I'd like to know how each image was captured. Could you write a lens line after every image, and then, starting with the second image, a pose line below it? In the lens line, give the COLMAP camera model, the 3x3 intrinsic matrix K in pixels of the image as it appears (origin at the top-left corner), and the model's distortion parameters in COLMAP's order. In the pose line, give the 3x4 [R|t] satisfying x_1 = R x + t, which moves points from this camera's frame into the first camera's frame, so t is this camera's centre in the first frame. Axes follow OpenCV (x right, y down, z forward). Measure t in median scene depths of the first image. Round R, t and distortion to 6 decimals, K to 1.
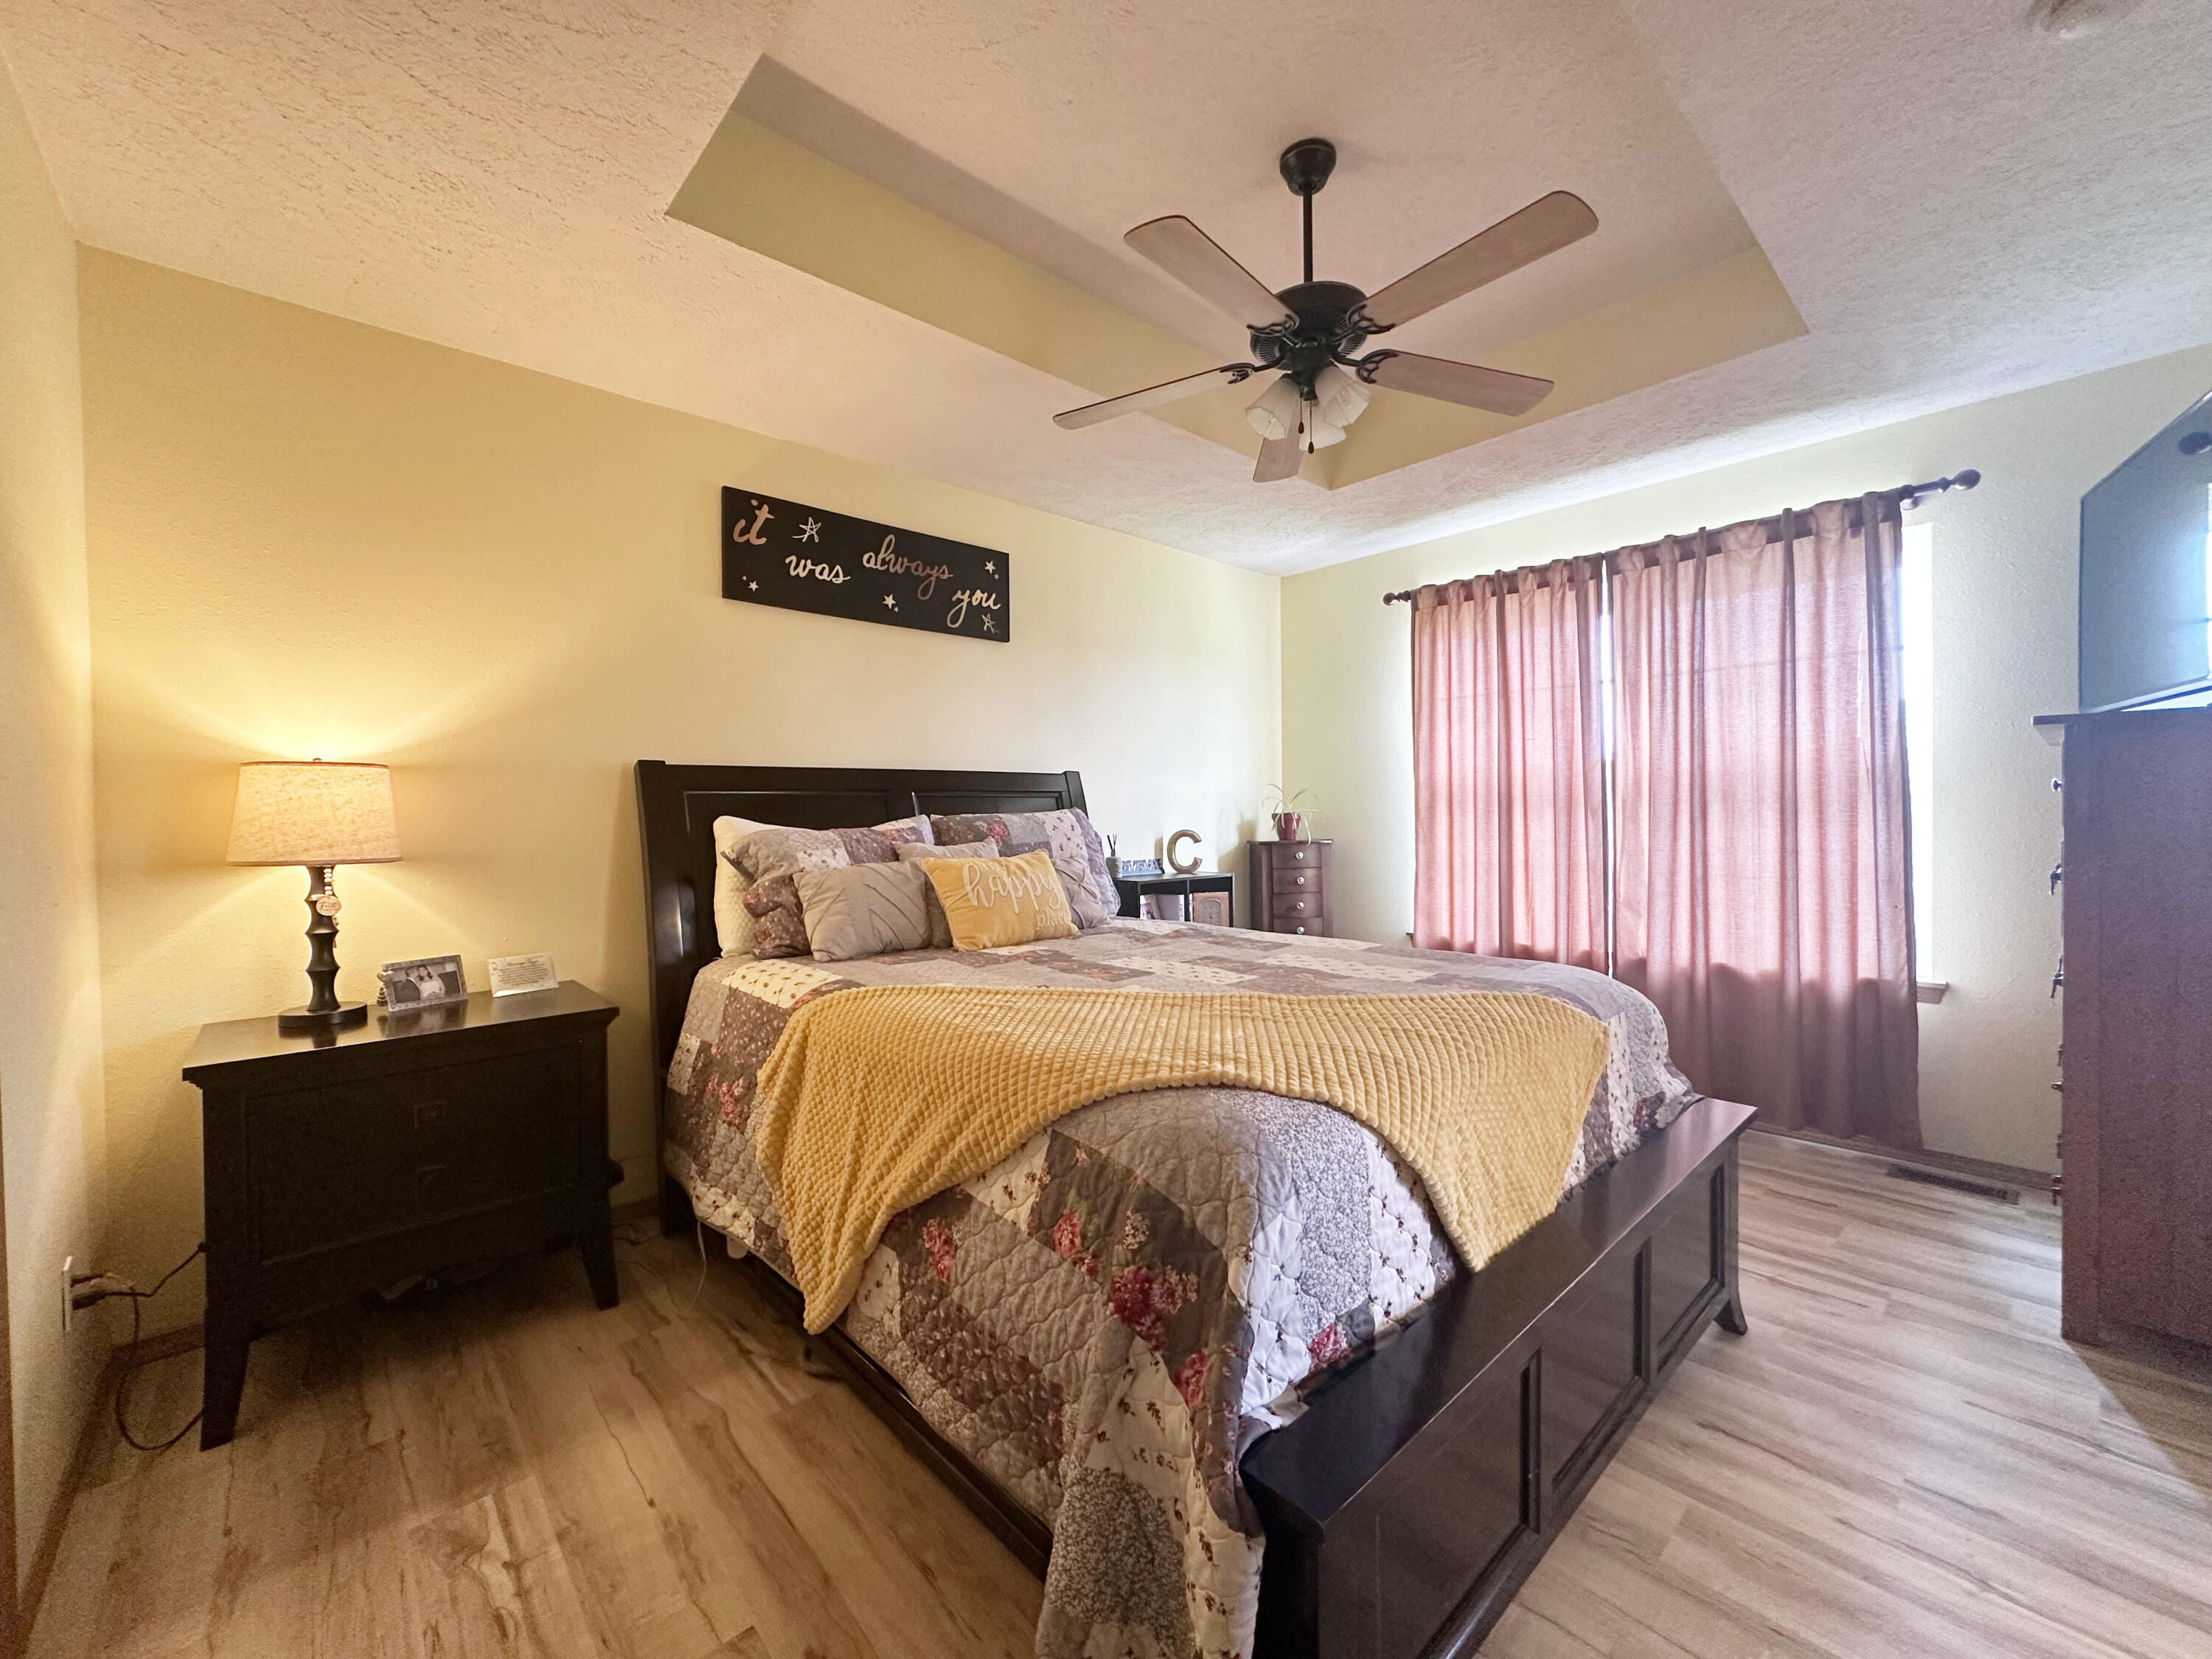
lens RADIAL K [[883.6, 0, 1106.9], [0, 883.6, 822.3], [0, 0, 1]] dist [0.001588, -0.000027]
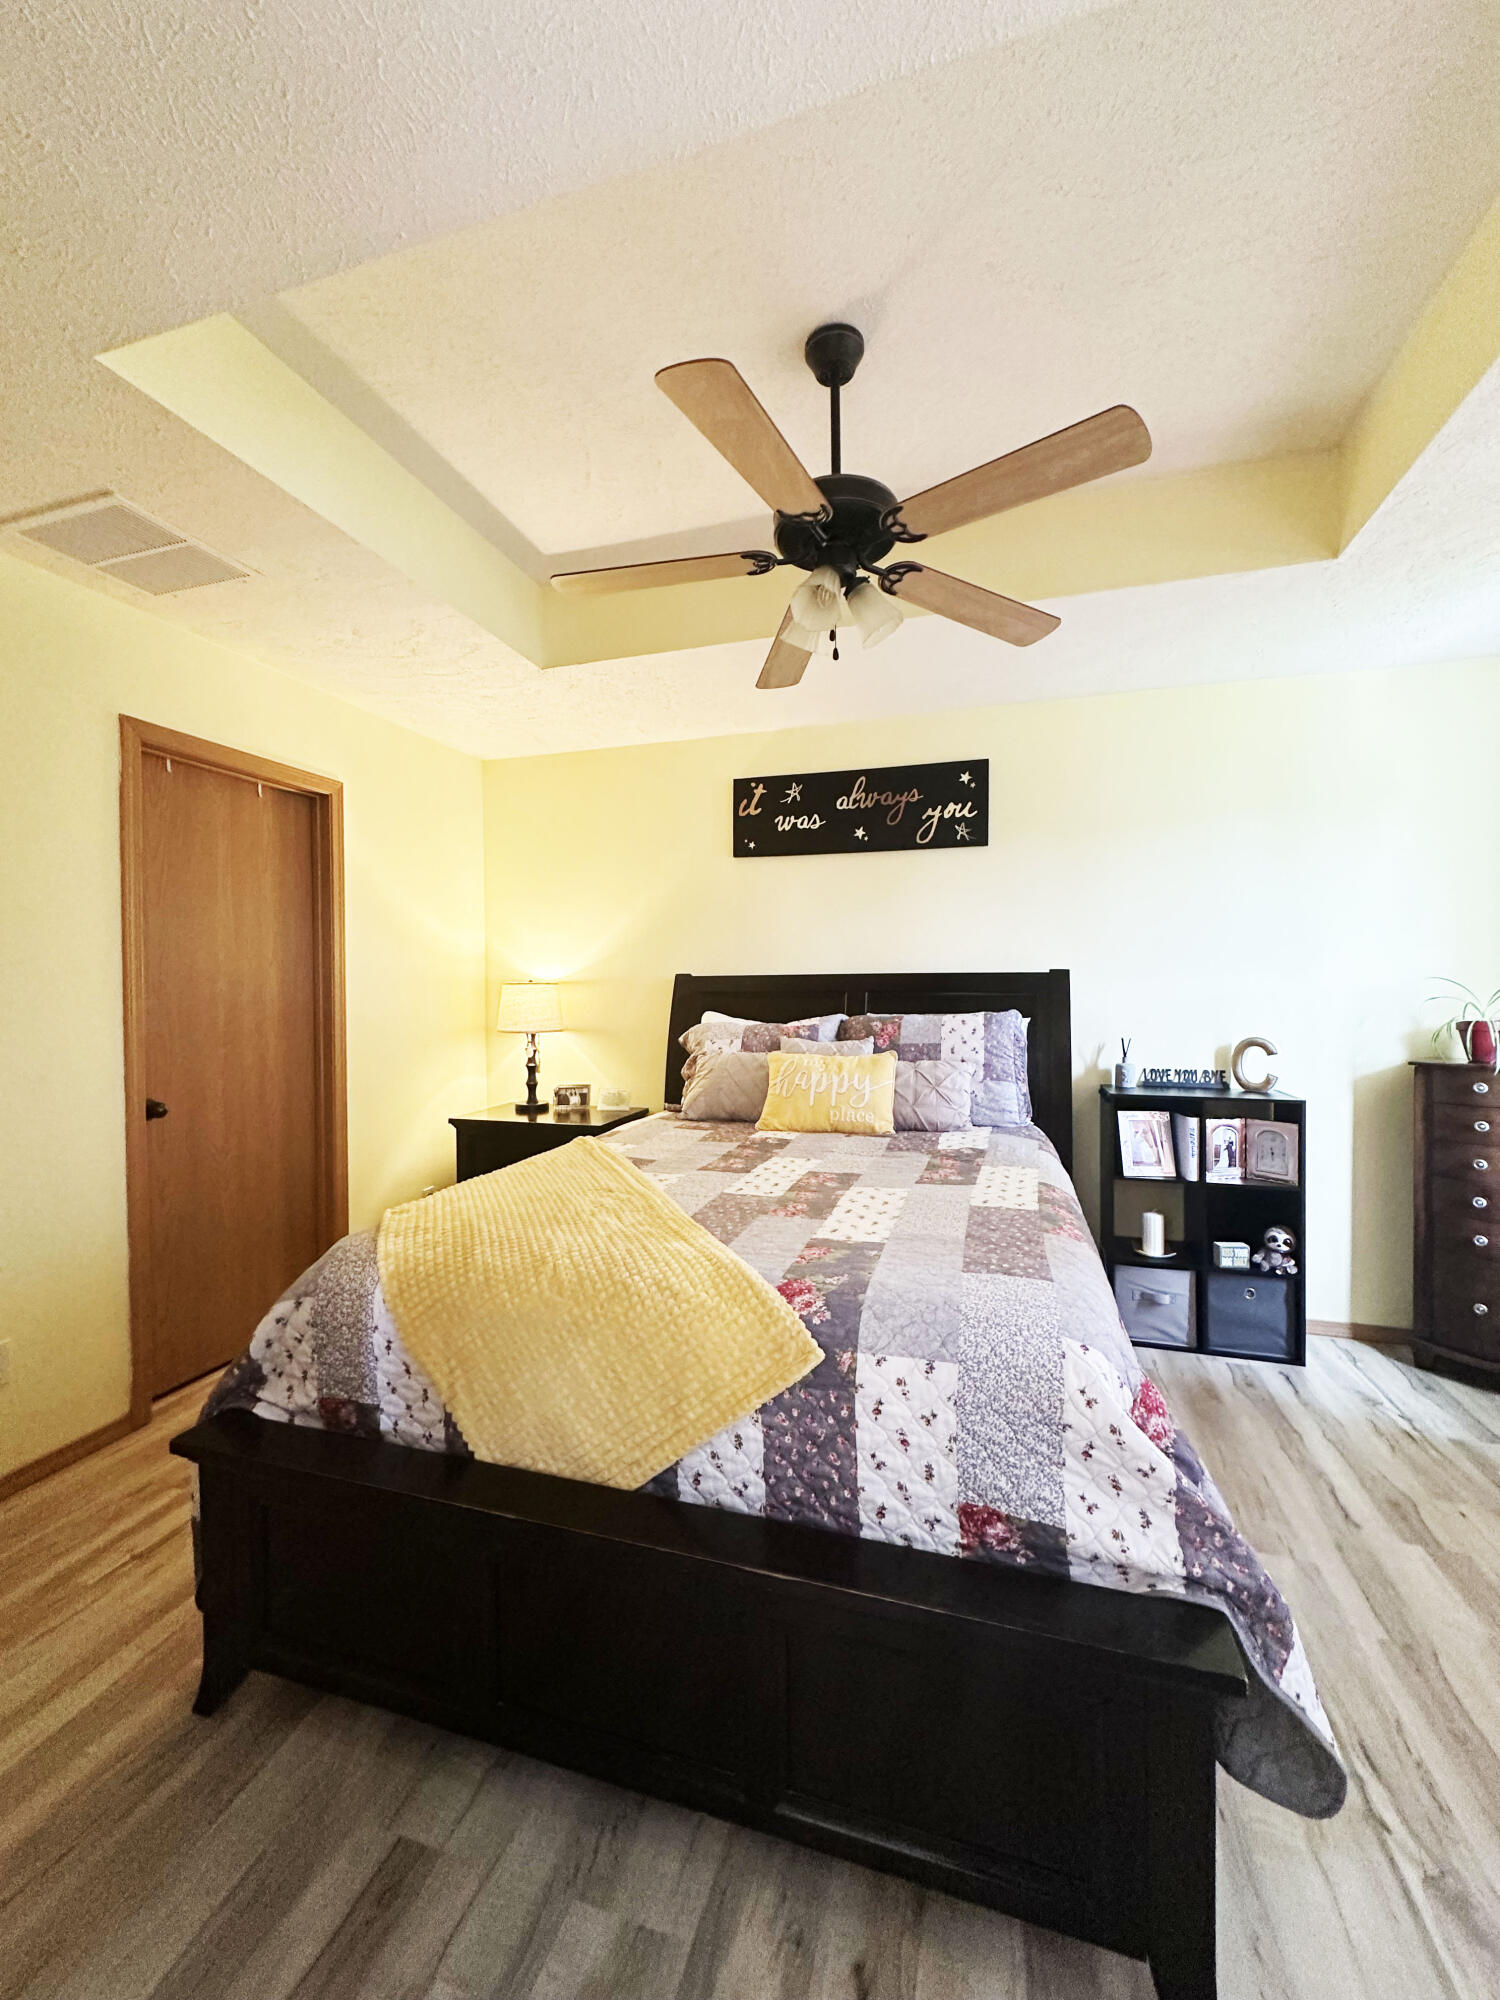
lens RADIAL K [[798.9, 0, 745.8], [0, 798.9, 996.4], [0, 0, 1]] dist [0.001588, -0.000027]
pose [[0.505732, 0.021074, -0.862433, 0.647554], [-0.010676, 0.999778, 0.018170, -0.049975], [0.862625, 0.000018, 0.505845, 0.339117]]
